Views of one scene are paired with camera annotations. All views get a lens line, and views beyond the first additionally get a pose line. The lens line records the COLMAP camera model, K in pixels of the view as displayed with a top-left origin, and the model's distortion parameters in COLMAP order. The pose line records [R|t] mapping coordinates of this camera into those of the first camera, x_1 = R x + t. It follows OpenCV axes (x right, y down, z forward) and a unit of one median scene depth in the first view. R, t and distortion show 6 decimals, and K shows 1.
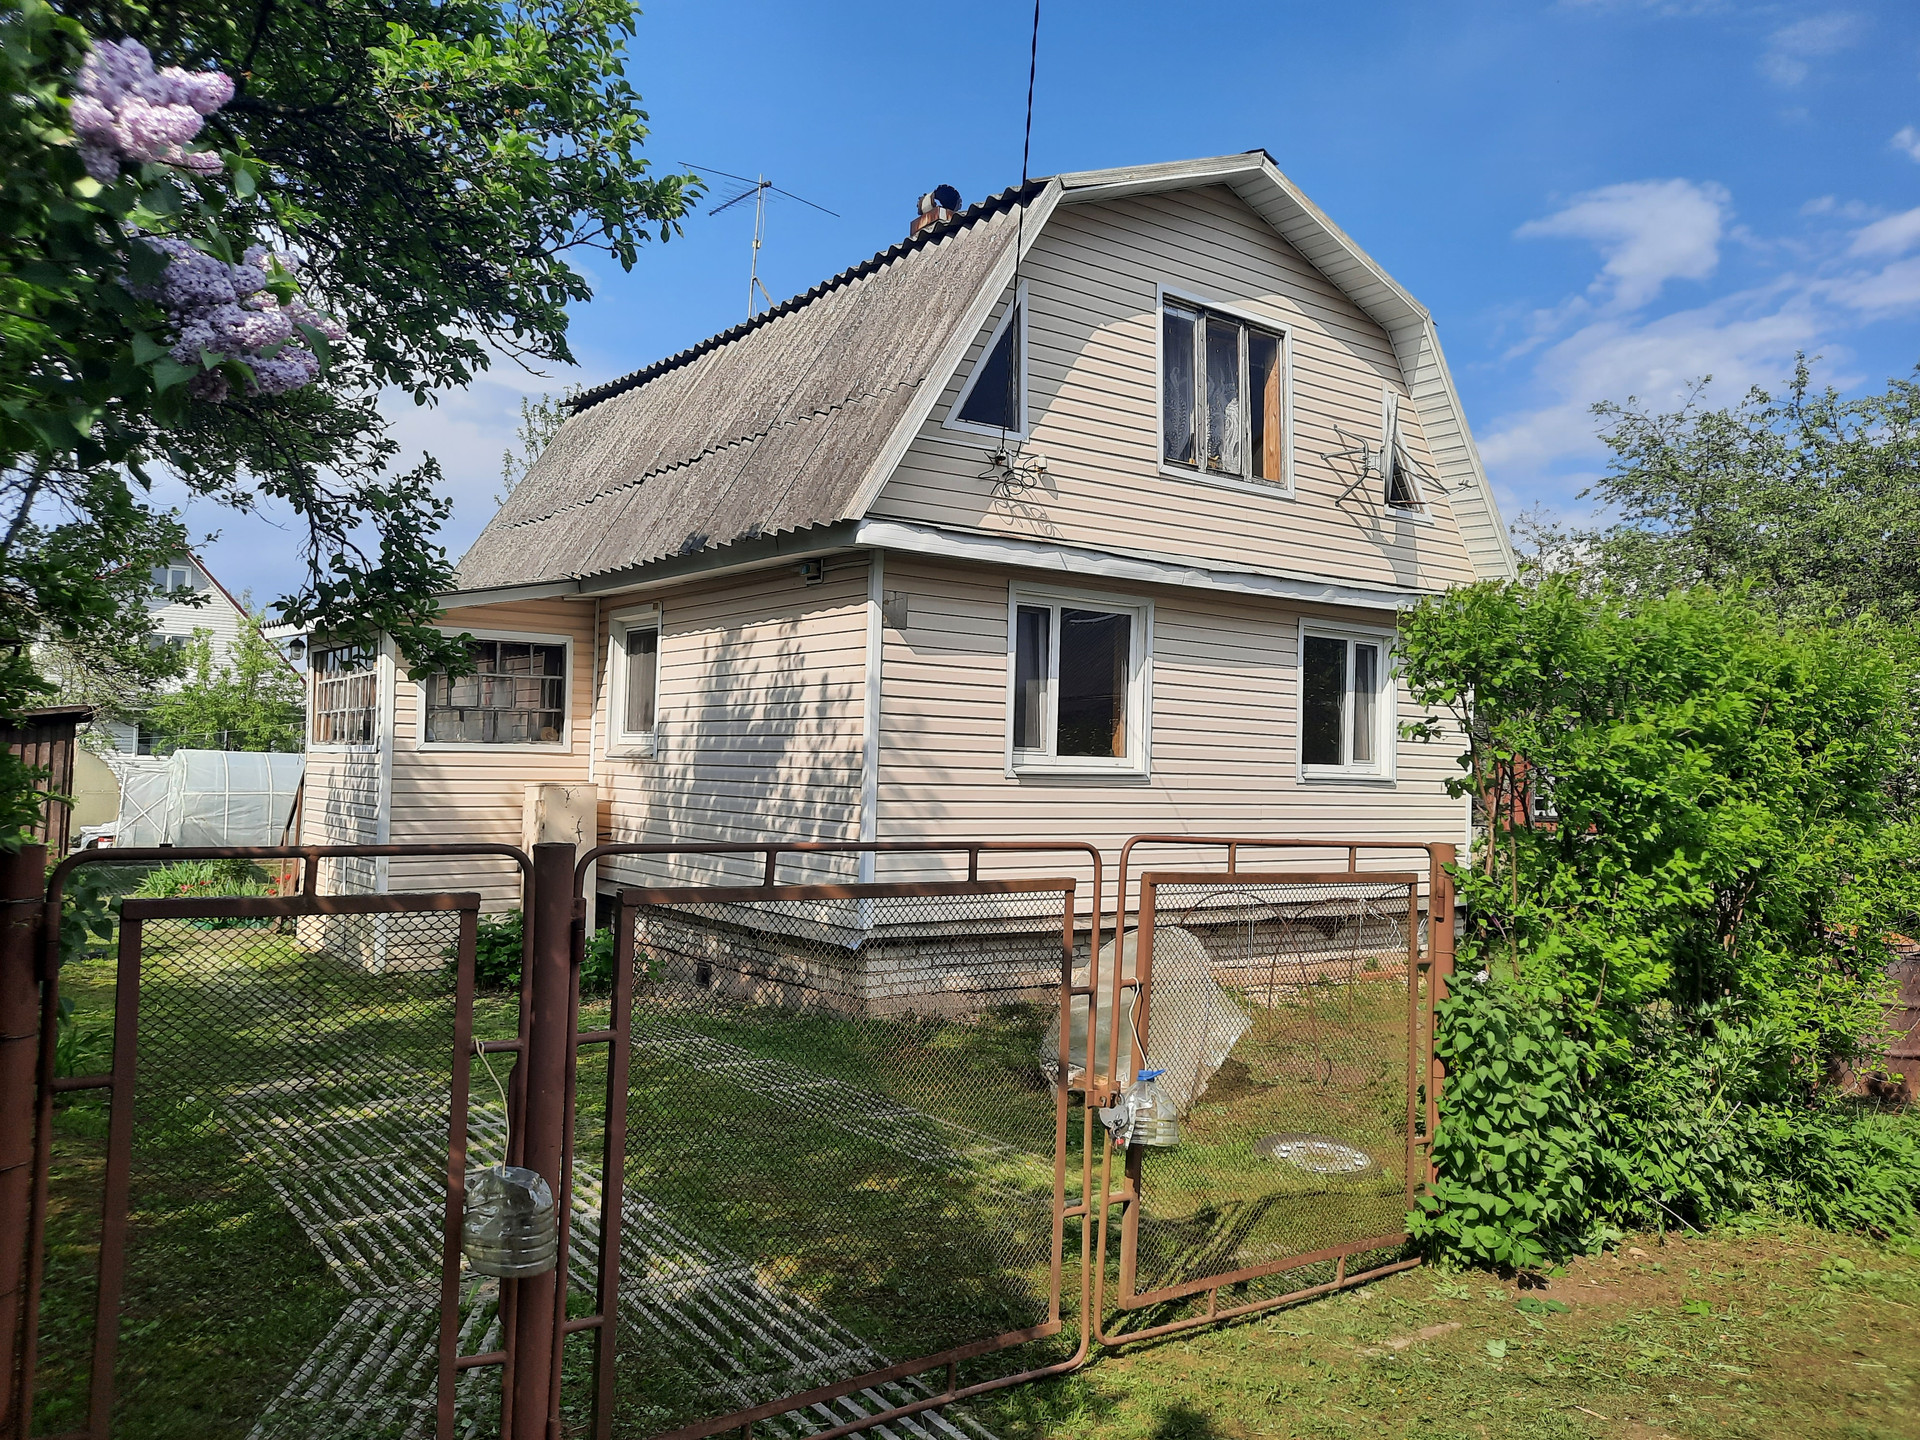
lens RADIAL K [[1403.3, 0, 960.4], [0, 1403.3, 722.9], [0, 0, 1]] dist [0.055397, -0.028108]
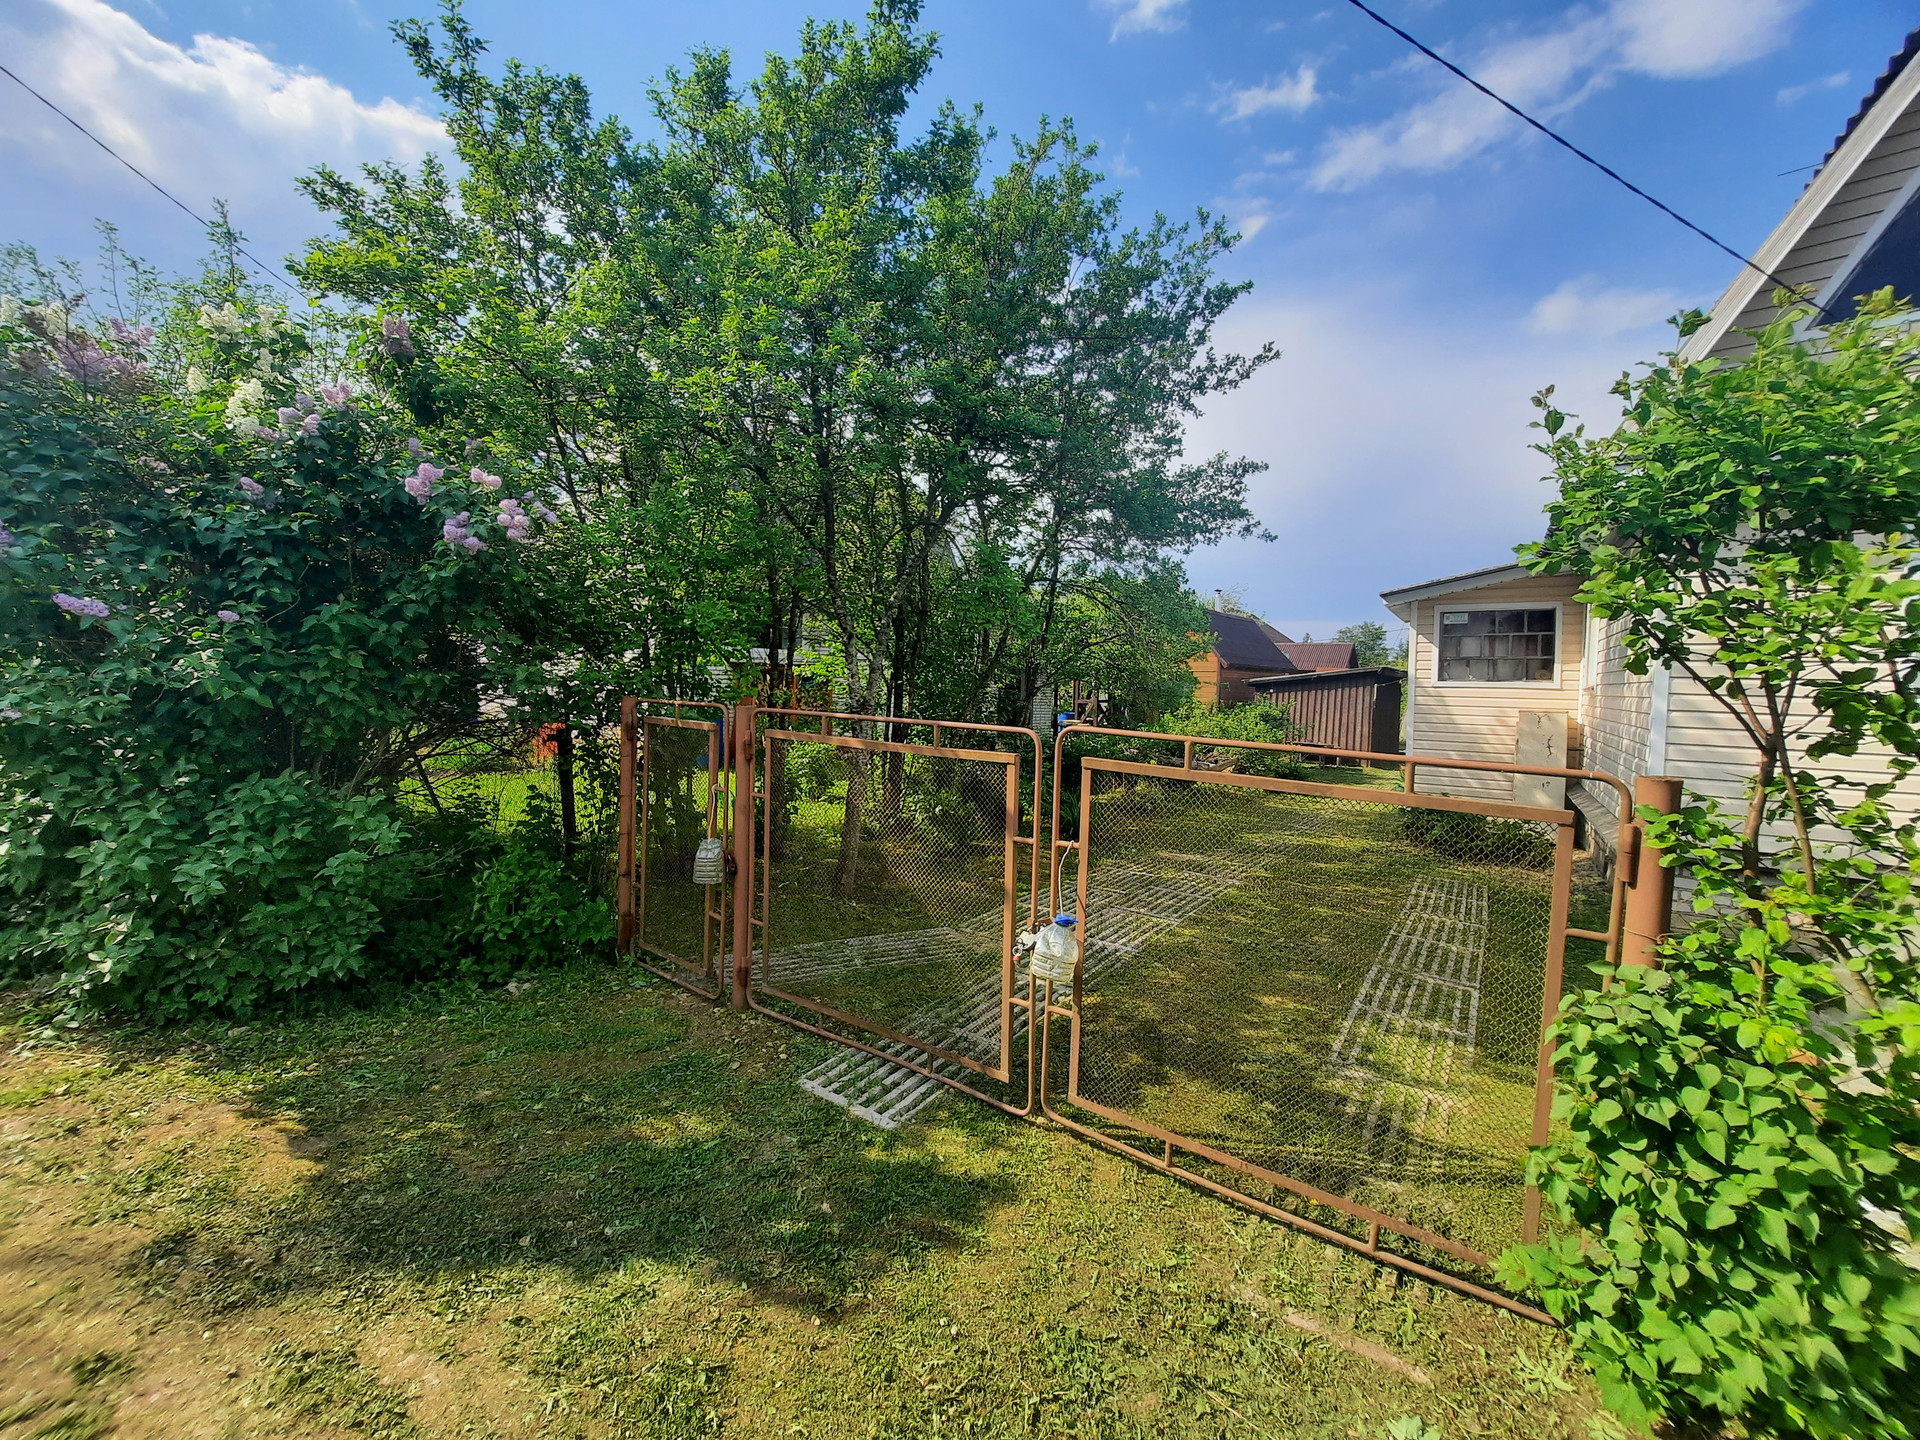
lens RADIAL K [[766.8, 0, 955.1], [0, 766.8, 716.7], [0, 0, 1]] dist [-0.004165, -0.001204]
pose [[0.308665, 0.029151, -0.950724, 0.558419], [0.013496, 0.999295, 0.035022, 0.034980], [0.951075, -0.023641, 0.308055, 0.539294]]
